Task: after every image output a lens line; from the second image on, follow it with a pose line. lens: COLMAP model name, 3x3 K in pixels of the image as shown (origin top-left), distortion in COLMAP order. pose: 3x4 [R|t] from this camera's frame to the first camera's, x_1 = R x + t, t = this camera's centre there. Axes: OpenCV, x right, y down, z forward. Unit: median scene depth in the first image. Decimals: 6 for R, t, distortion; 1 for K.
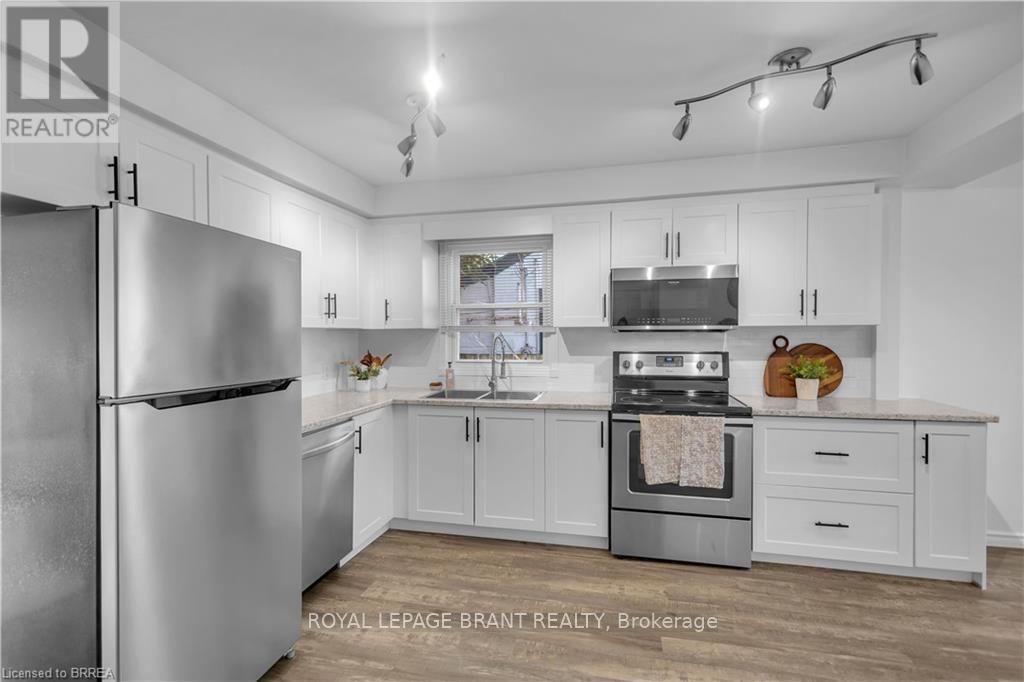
lens RADIAL K [[471.3, 0, 508.0], [0, 471.3, 341.4], [0, 0, 1]] dist [0.010372, -0.001165]
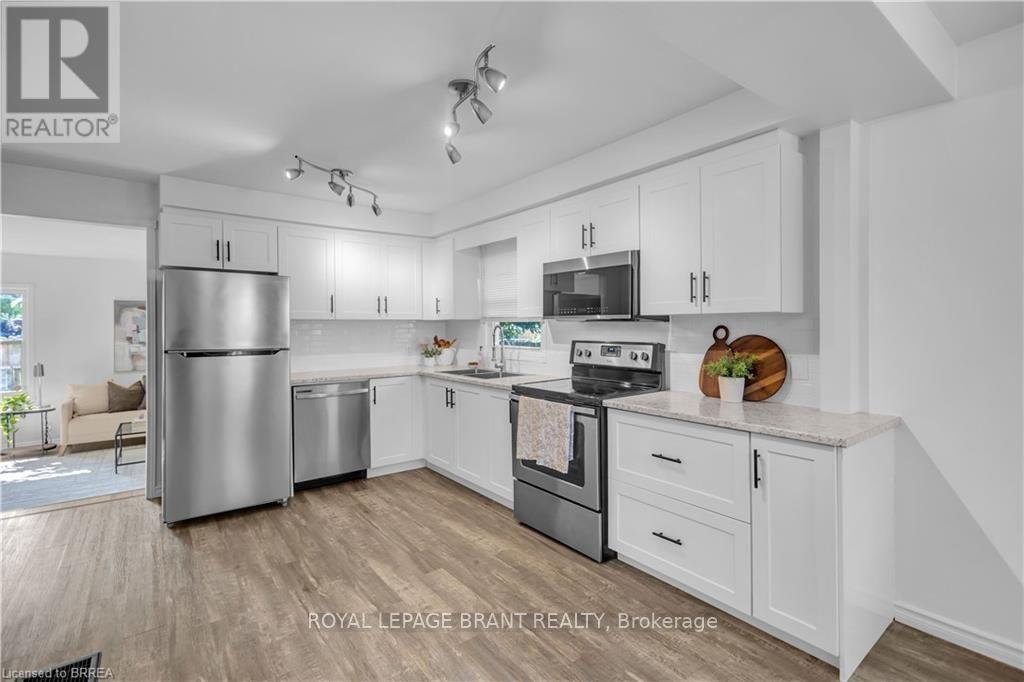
lens RADIAL K [[471.3, 0, 504.9], [0, 471.3, 330.0], [0, 0, 1]] dist [0.010372, -0.001165]
pose [[0.772421, 0.007442, -0.635067, 0.916069], [-0.008410, 0.999964, 0.001489, -0.002066], [0.635055, 0.004191, 0.772456, 0.109320]]
